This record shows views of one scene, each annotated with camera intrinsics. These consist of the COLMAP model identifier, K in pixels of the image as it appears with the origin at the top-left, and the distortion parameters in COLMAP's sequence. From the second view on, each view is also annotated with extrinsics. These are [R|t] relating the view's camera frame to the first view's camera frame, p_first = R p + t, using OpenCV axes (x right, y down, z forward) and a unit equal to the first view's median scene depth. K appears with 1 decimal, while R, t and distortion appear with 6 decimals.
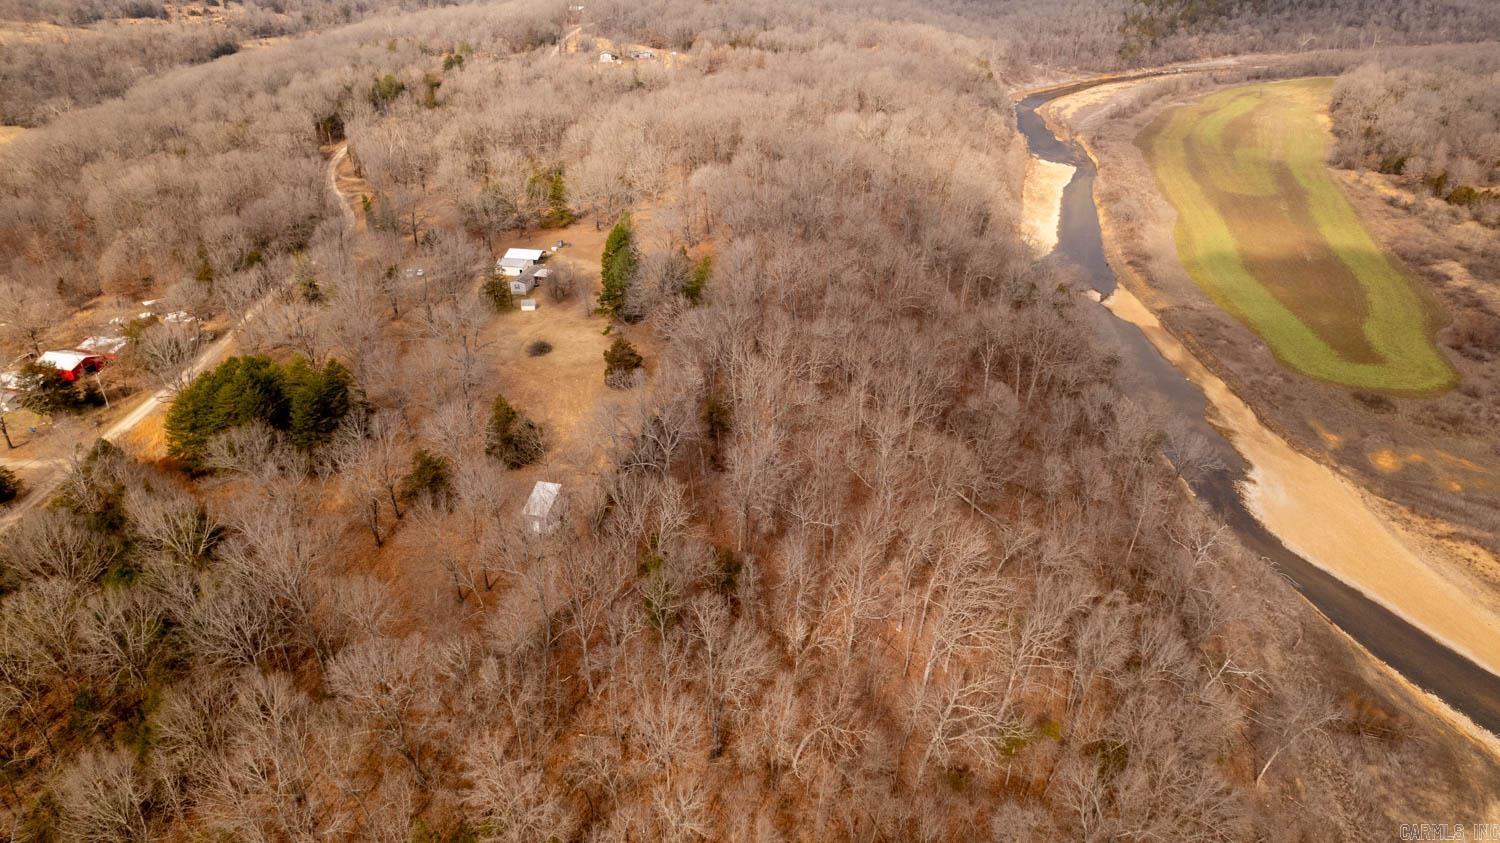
lens RADIAL K [[974.5, 0, 750.0], [0, 974.5, 421.5], [0, 0, 1]] dist [-0.077079, 0.072726]
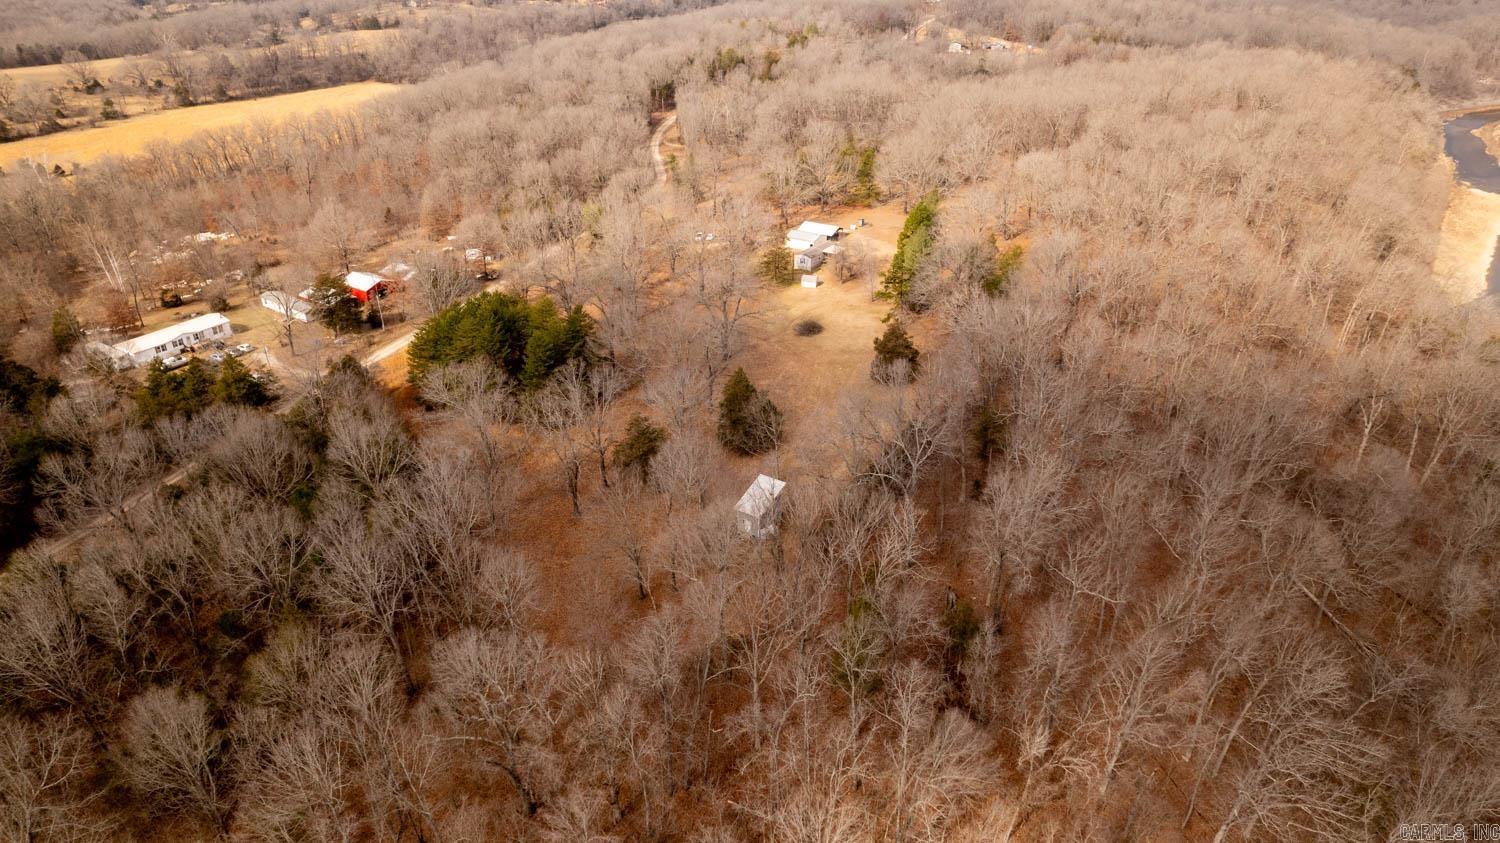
lens RADIAL K [[974.5, 0, 750.0], [0, 974.5, 421.5], [0, 0, 1]] dist [-0.077079, 0.072726]
pose [[0.939825, 0.154523, -0.304717, 0.017897], [-0.156747, 0.987487, 0.017309, 0.002250], [0.303579, 0.031496, 0.952286, 0.147355]]
